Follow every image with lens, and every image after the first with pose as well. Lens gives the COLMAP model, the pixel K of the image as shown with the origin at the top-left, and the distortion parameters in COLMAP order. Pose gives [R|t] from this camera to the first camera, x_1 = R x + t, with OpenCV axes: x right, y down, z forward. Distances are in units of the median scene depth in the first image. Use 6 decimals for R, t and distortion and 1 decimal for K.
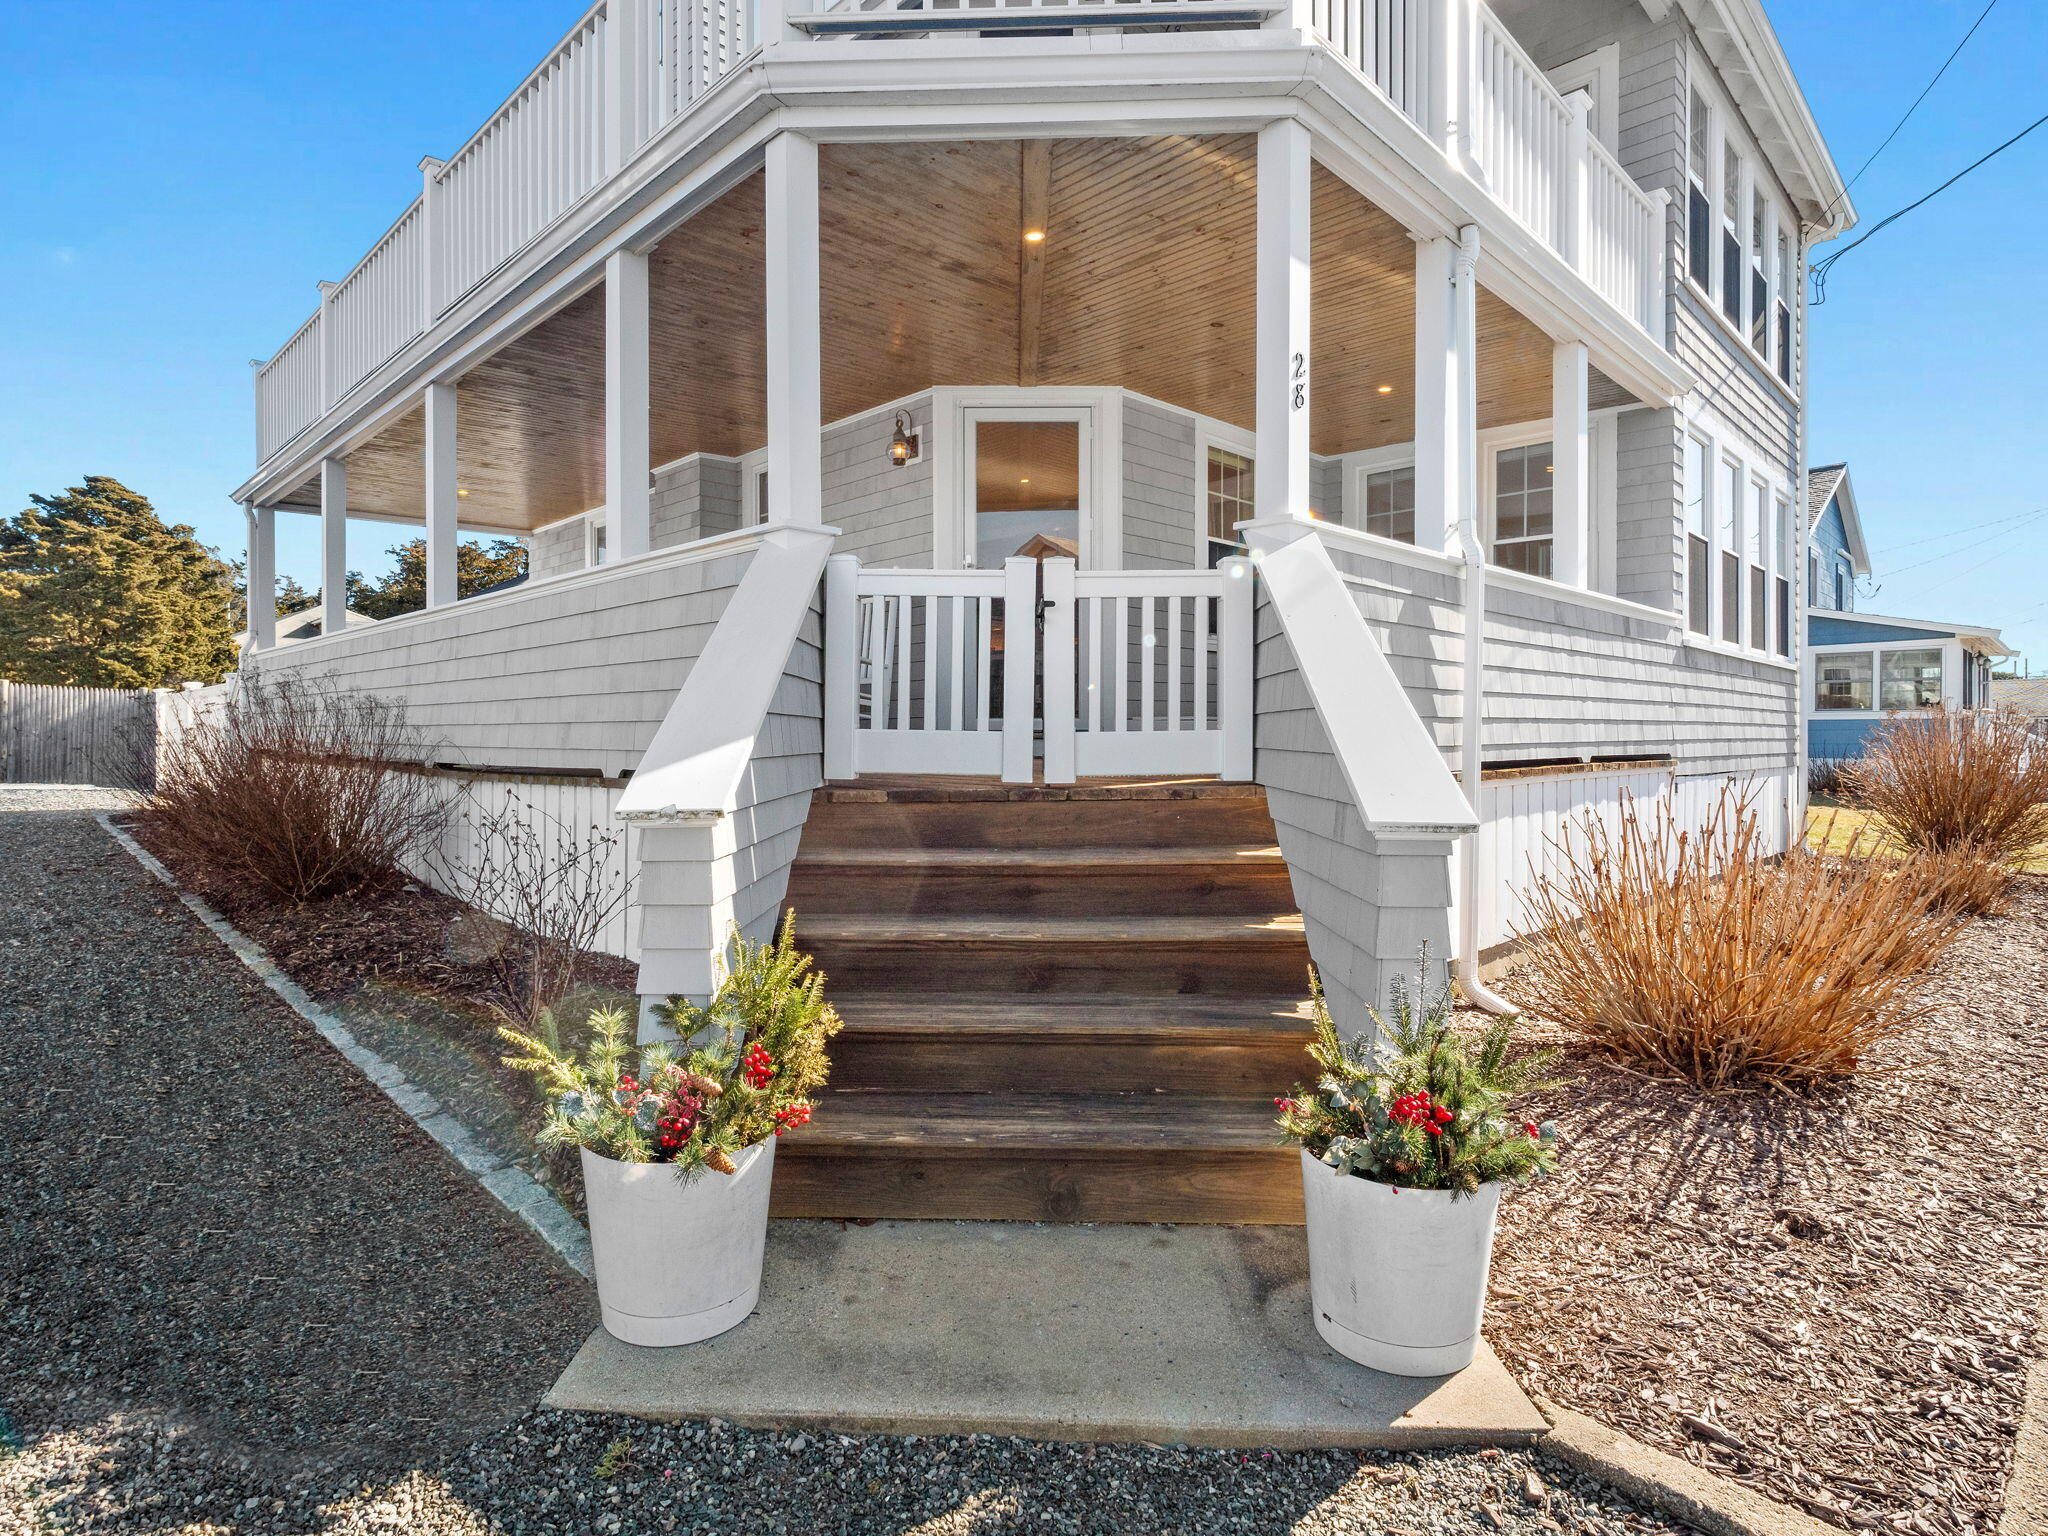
lens RADIAL K [[1080.5, 0, 1017.3], [0, 1080.5, 756.5], [0, 0, 1]] dist [-0.003481, -0.002734]
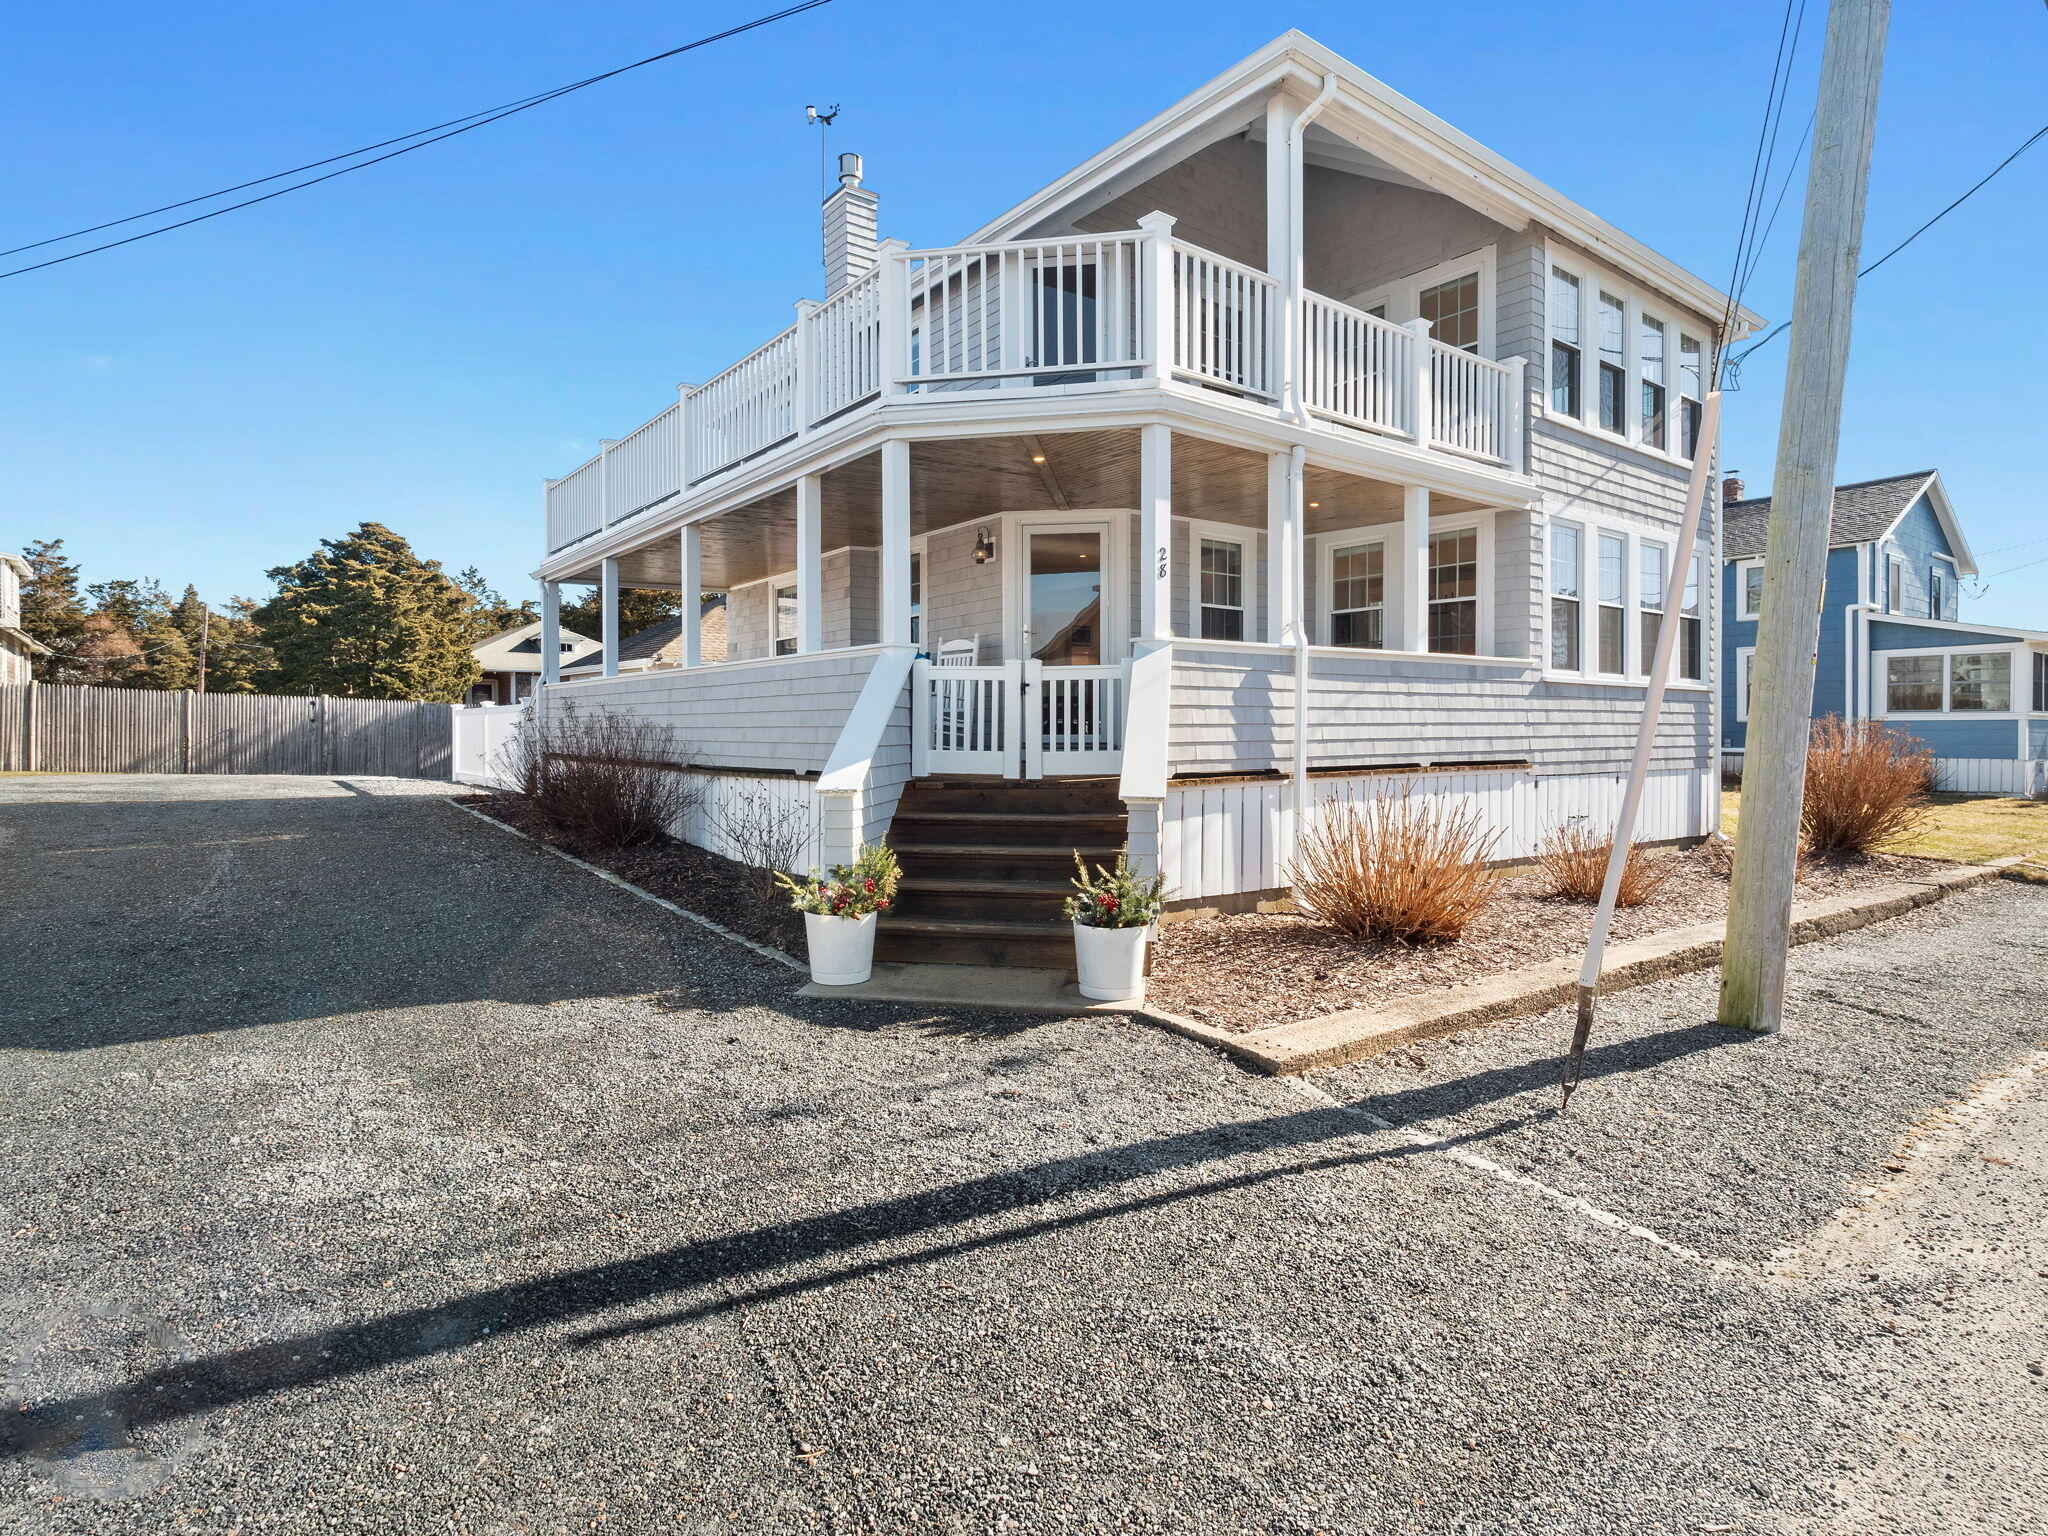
lens RADIAL K [[1080.5, 0, 1017.3], [0, 1080.5, 756.5], [0, 0, 1]] dist [-0.003481, -0.002734]
pose [[0.991046, 0.001828, -0.133508, 0.177021], [-0.001153, 0.999986, 0.005131, -0.016341], [0.133516, -0.004931, 0.991034, -0.589661]]
